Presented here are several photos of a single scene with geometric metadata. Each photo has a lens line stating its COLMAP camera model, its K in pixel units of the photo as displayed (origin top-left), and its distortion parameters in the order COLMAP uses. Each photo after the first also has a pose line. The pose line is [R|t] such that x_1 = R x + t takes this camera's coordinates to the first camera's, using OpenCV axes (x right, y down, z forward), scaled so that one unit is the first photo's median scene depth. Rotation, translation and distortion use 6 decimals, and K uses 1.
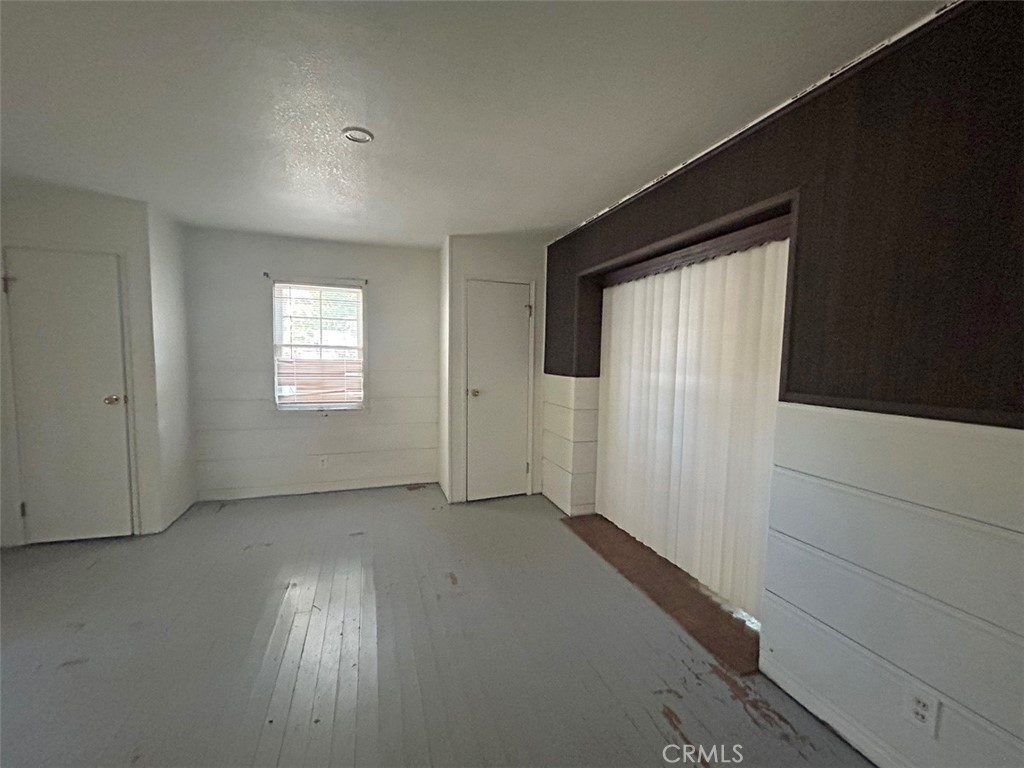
lens RADIAL K [[412.5, 0, 513.0], [0, 412.5, 385.0], [0, 0, 1]] dist [-0.000370, -0.000113]
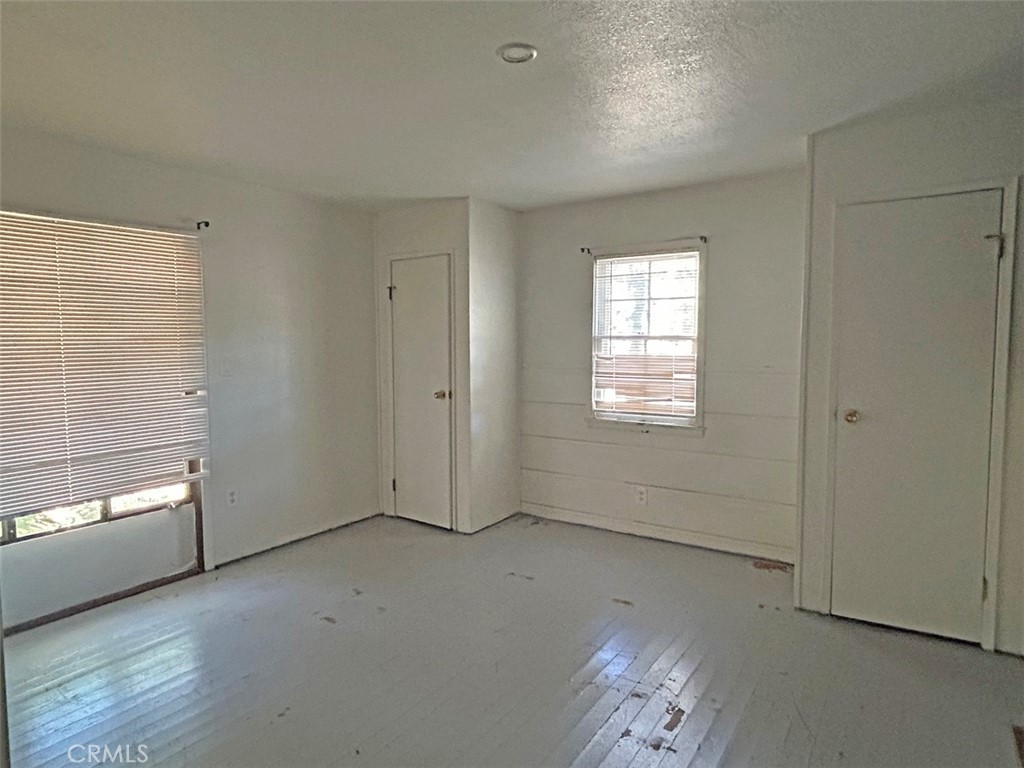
lens RADIAL K [[594.1, 0, 513.7], [0, 594.1, 383.4], [0, 0, 1]] dist [-0.001396, -0.000134]
pose [[0.598490, 0.034135, -0.800403, 0.251531], [-0.046593, 0.998884, 0.007760, -0.008861], [0.799774, 0.032649, 0.599412, 0.184680]]
